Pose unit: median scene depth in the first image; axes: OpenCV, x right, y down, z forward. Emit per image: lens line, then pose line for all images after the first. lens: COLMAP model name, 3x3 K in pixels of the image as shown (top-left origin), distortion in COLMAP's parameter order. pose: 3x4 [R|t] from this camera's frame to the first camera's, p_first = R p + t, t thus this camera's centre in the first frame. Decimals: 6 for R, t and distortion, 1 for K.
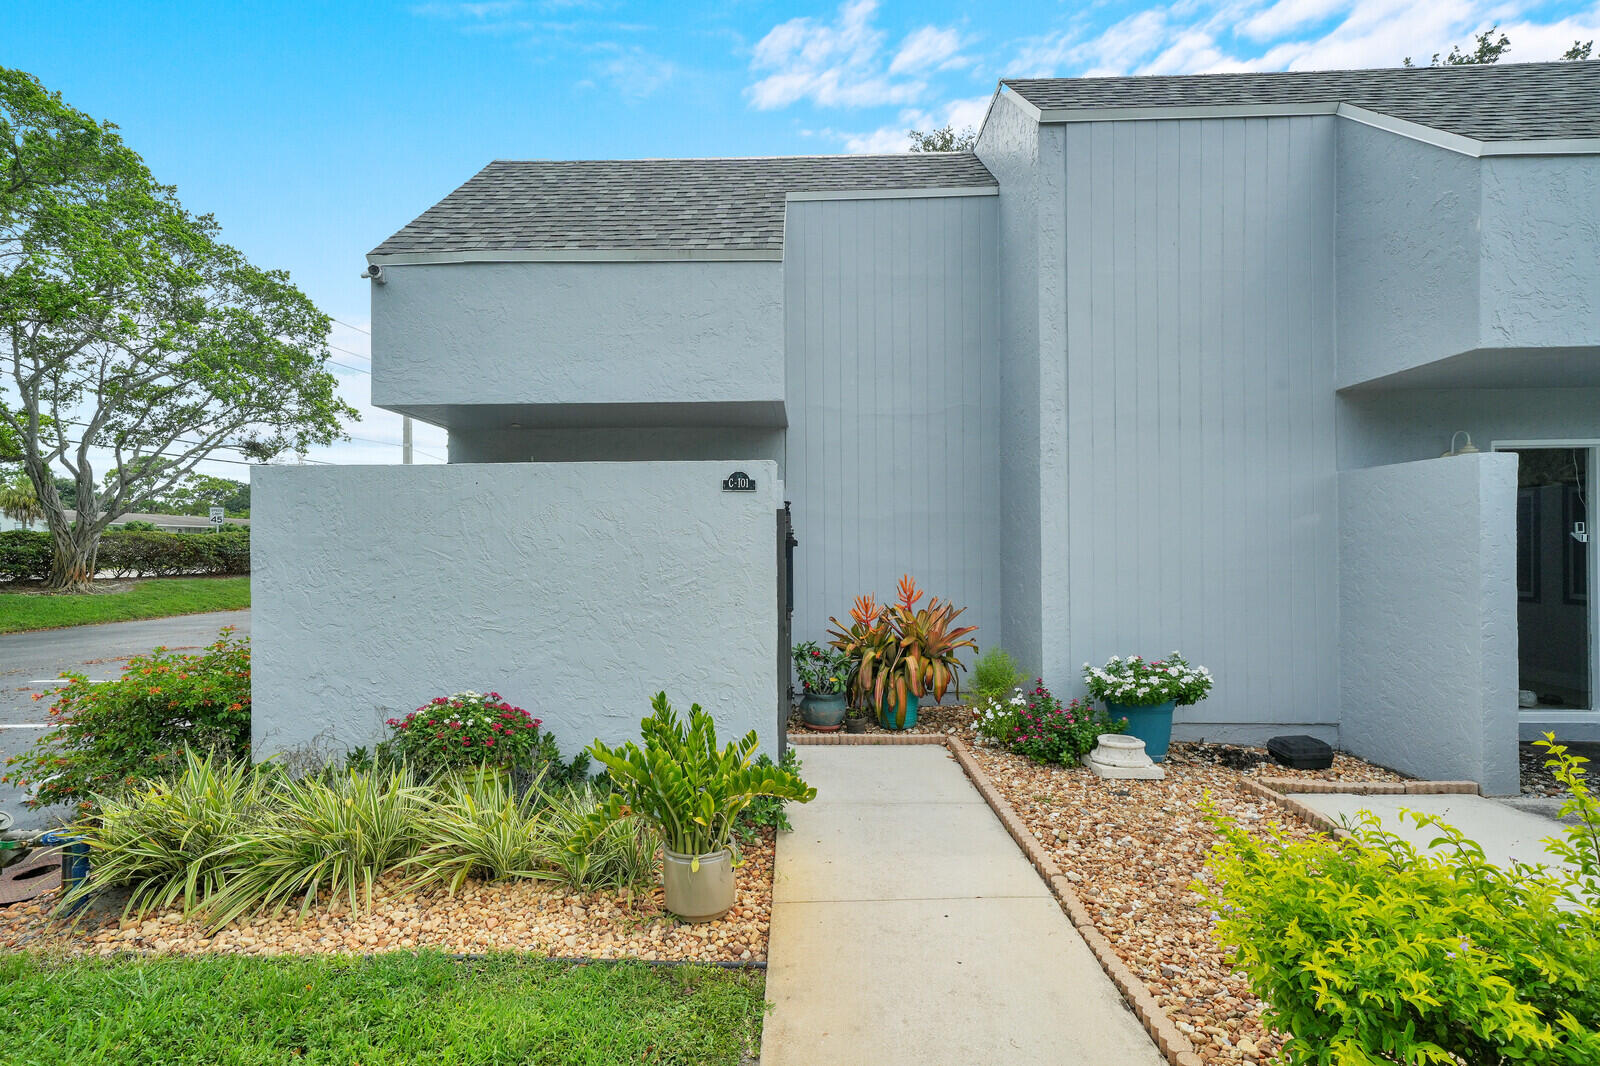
lens RADIAL K [[785.3, 0, 794.3], [0, 785.3, 536.6], [0, 0, 1]] dist [0.014537, 0.001457]
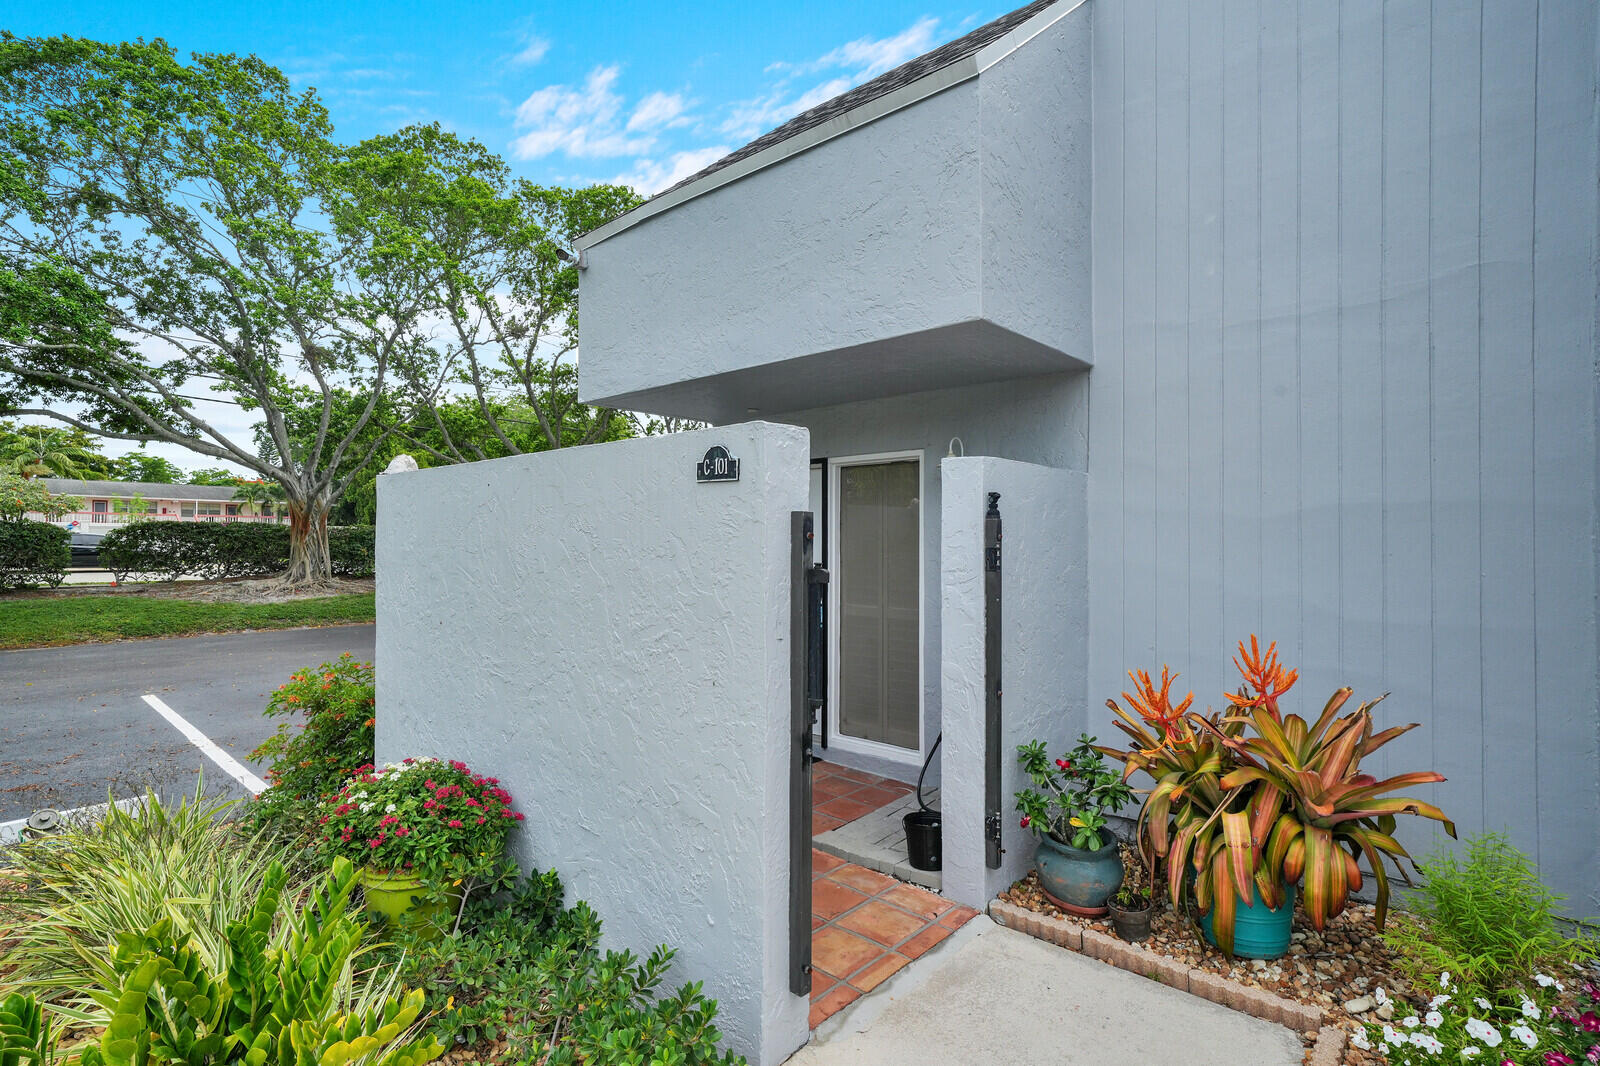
lens RADIAL K [[785.3, 0, 805.8], [0, 785.3, 531.2], [0, 0, 1]] dist [0.014537, 0.001457]
pose [[0.755425, -0.000698, -0.655235, 0.266531], [0.000746, 1.000000, -0.000206, -0.017183], [0.655235, -0.000333, 0.755425, 0.479579]]
